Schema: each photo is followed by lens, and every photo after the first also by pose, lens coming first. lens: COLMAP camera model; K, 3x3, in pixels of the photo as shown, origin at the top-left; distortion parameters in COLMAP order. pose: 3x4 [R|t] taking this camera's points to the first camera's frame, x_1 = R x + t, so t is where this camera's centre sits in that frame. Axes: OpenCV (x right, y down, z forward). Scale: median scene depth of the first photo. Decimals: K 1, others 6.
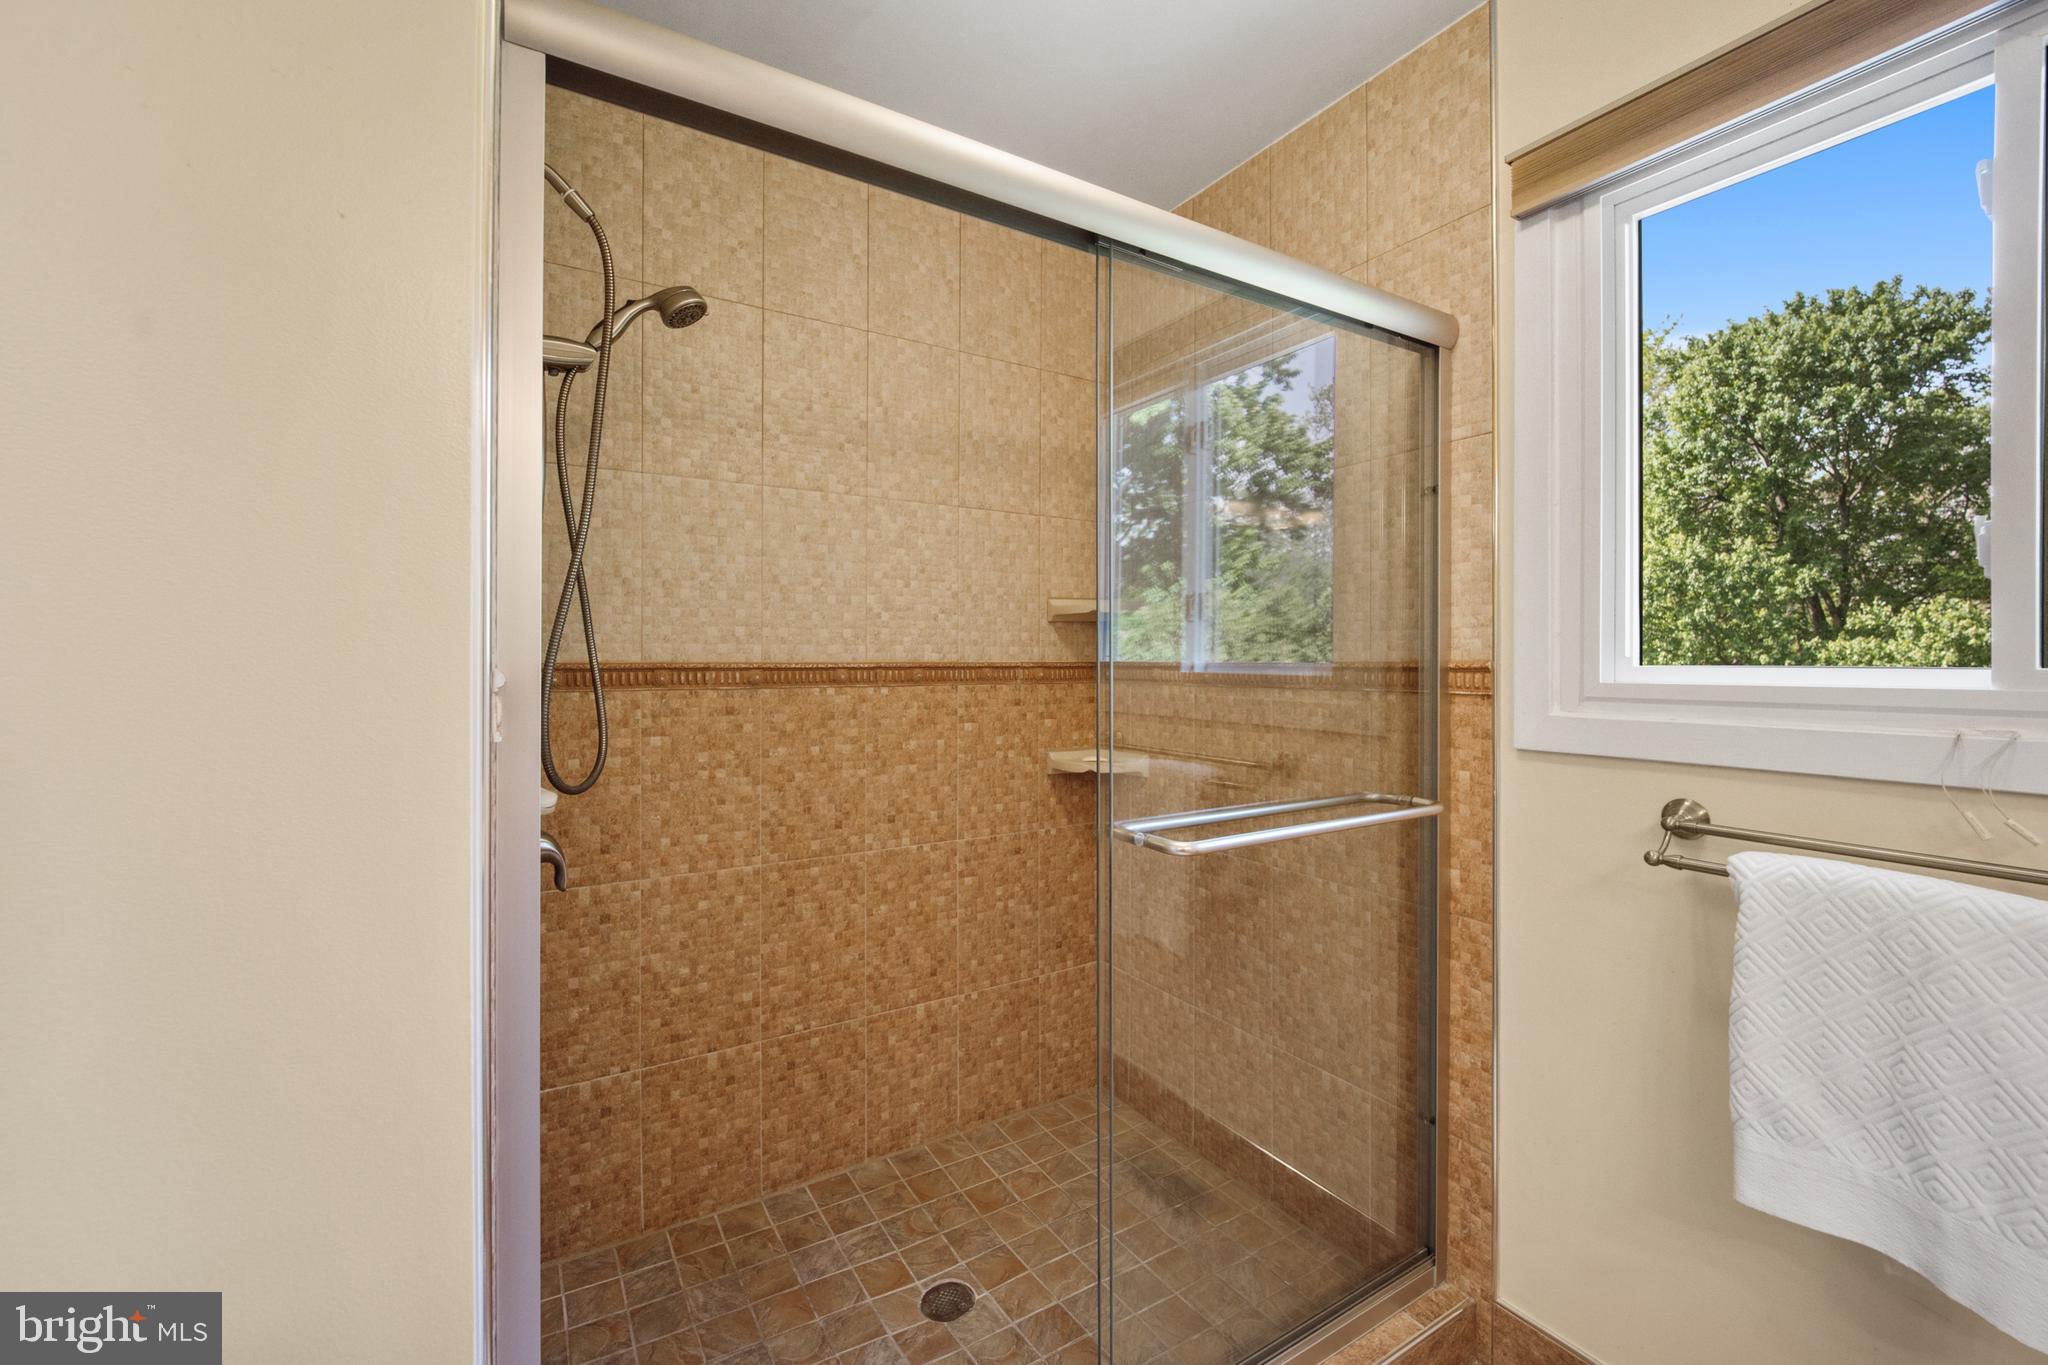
lens RADIAL K [[837.3, 0, 1035.7], [0, 837.3, 657.8], [0, 0, 1]] dist [-0.003234, -0.000798]
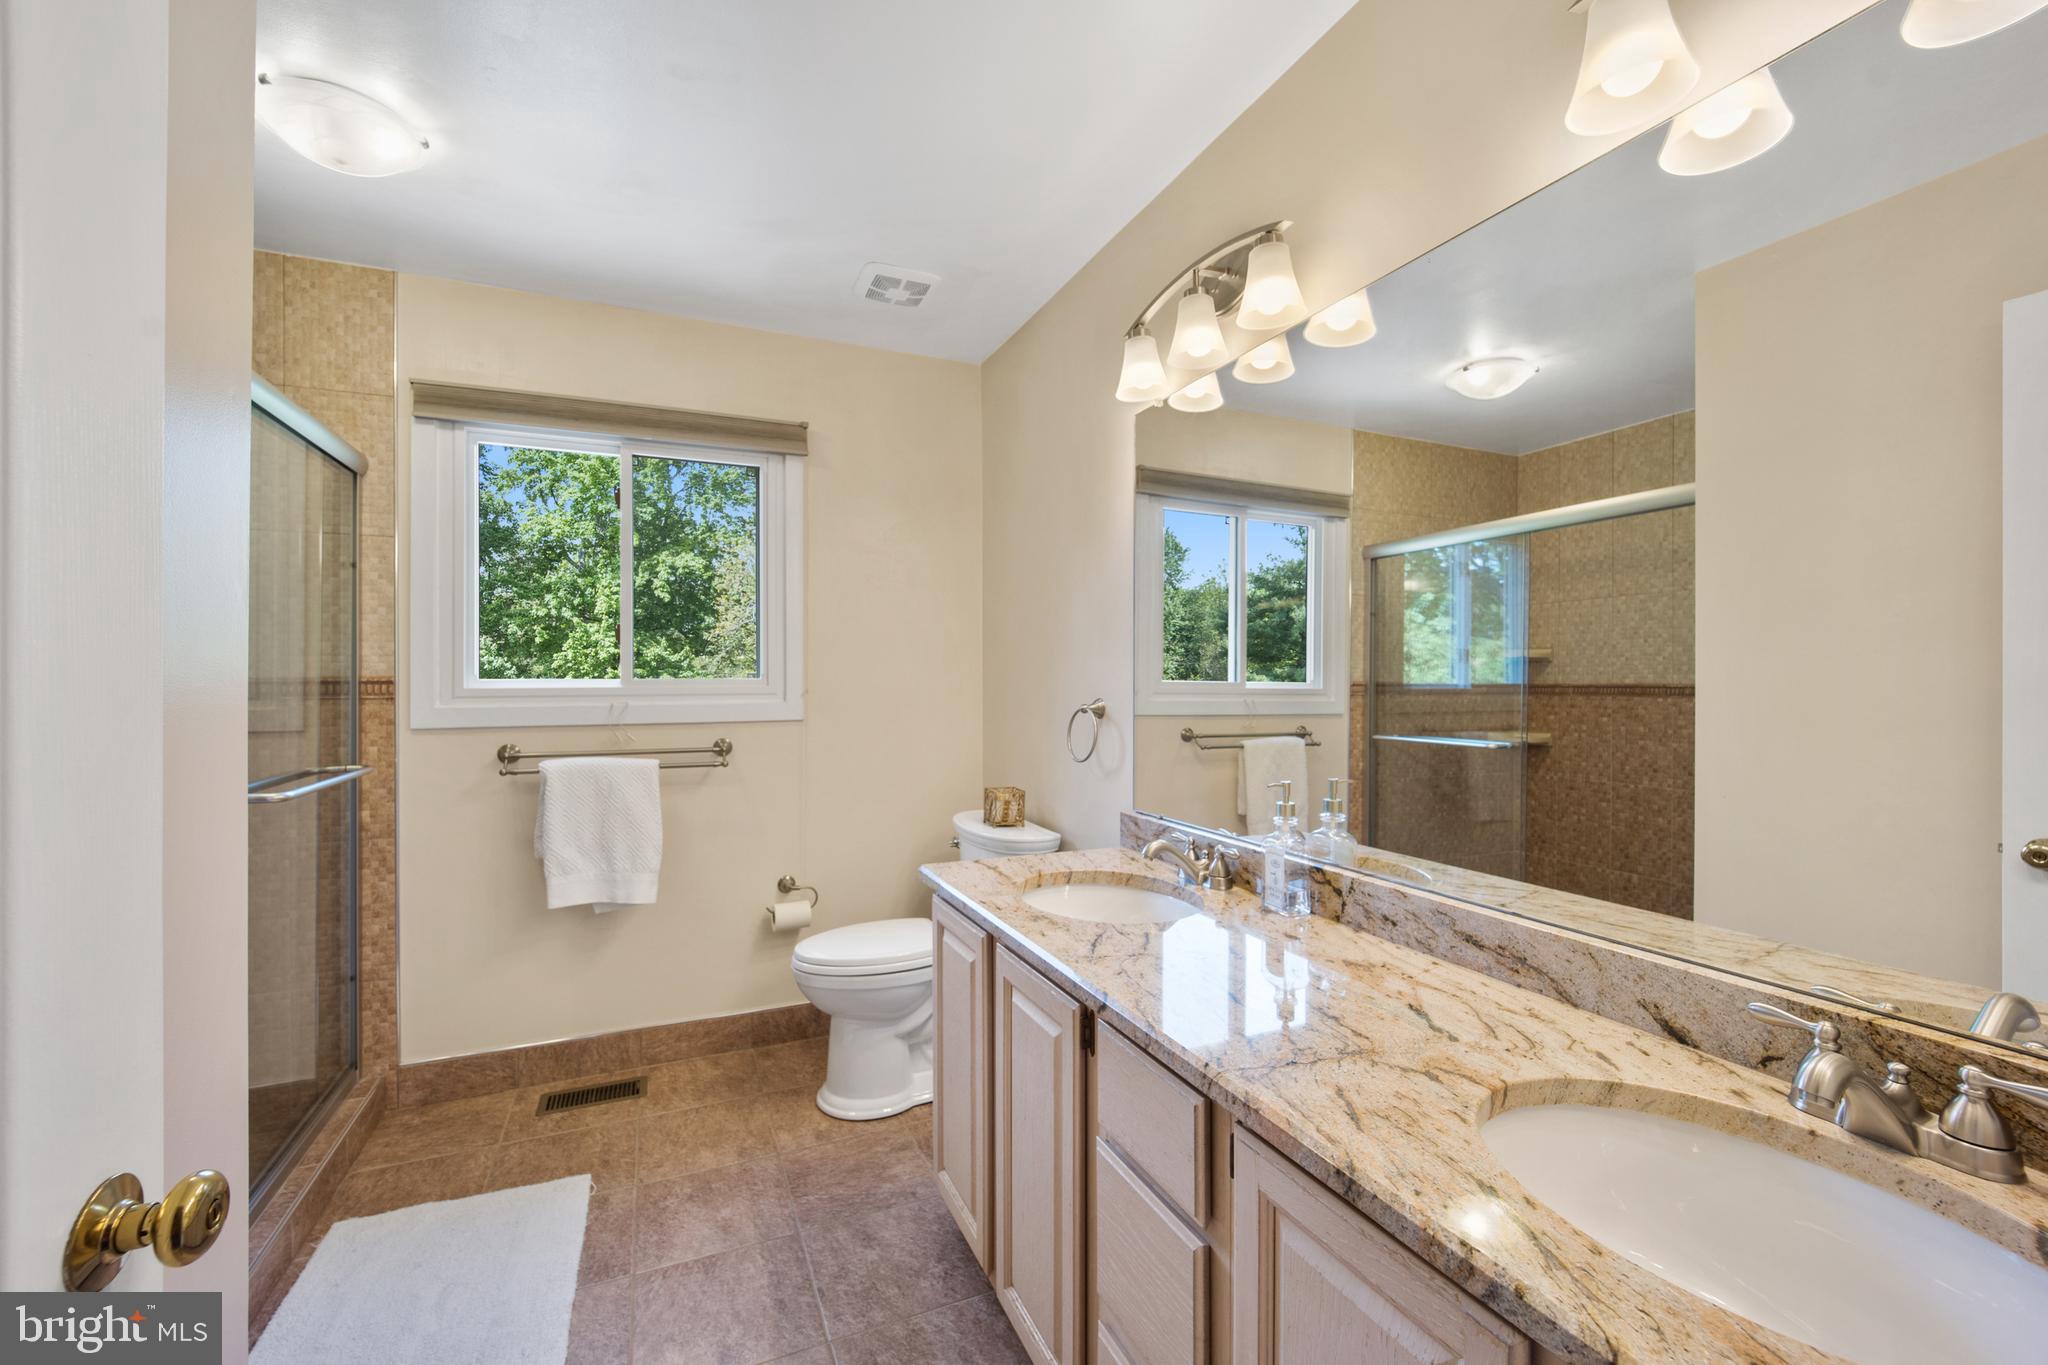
lens RADIAL K [[837.3, 0, 1021.1], [0, 837.3, 675.2], [0, 0, 1]] dist [-0.003234, -0.000798]
pose [[0.125464, 0.002729, 0.992094, -0.907023], [0.002388, 0.999992, -0.003052, 0.008373], [-0.992095, 0.002752, 0.125456, -0.414618]]
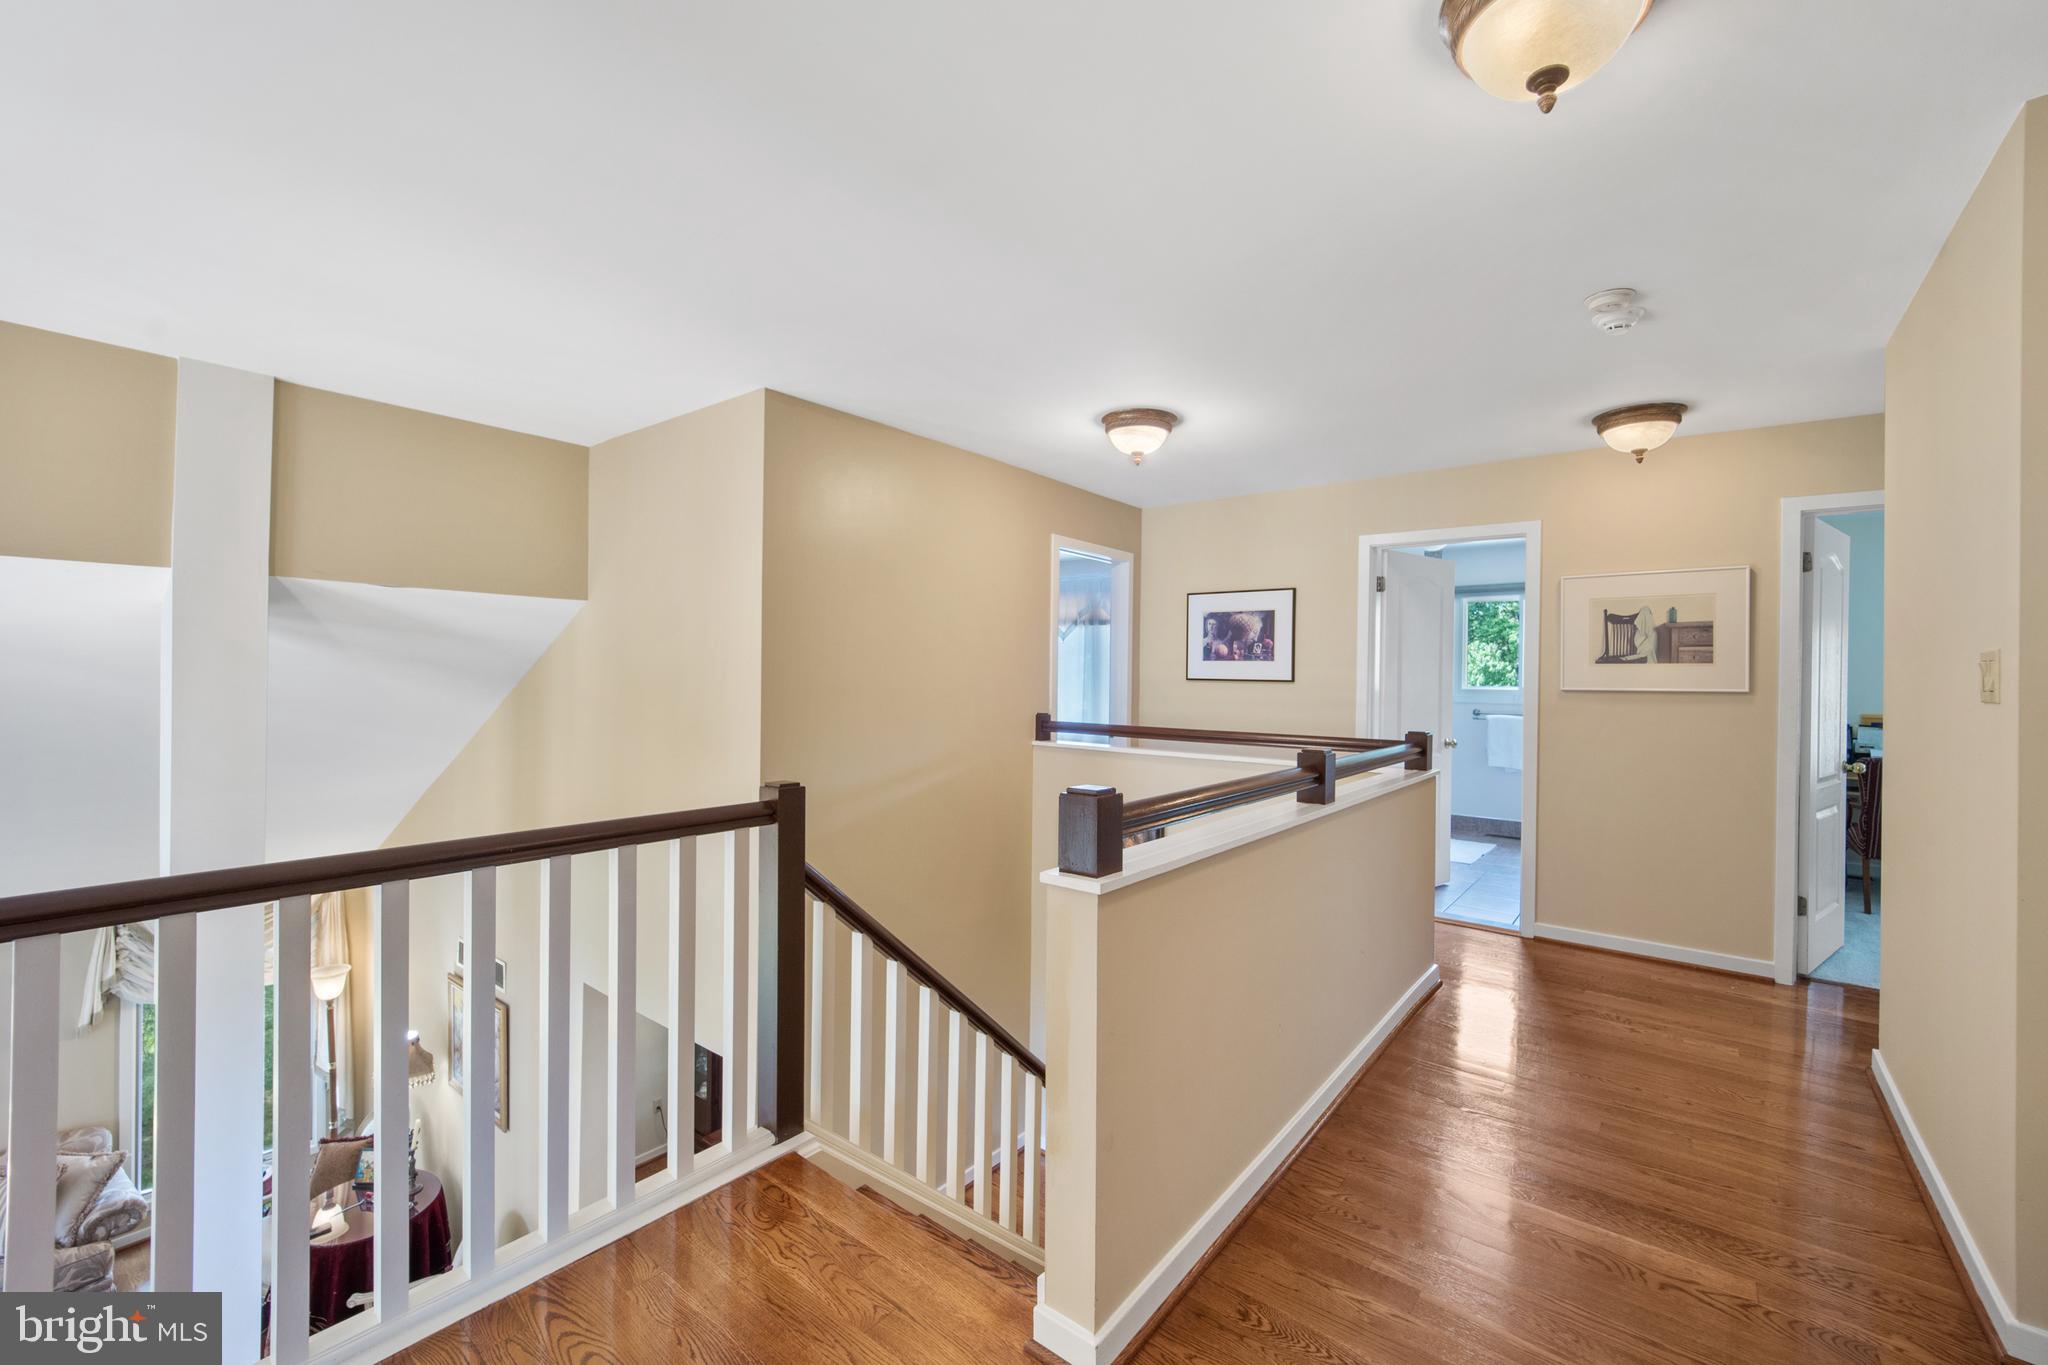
lens RADIAL K [[837.3, 0, 1020.7], [0, 837.3, 664.2], [0, 0, 1]] dist [-0.003234, -0.000798]
pose [[0.939506, 0.008210, 0.342433, -3.209259], [-0.005725, 0.999949, -0.008269, -0.045371], [-0.342484, 0.005809, 0.939506, -2.564770]]
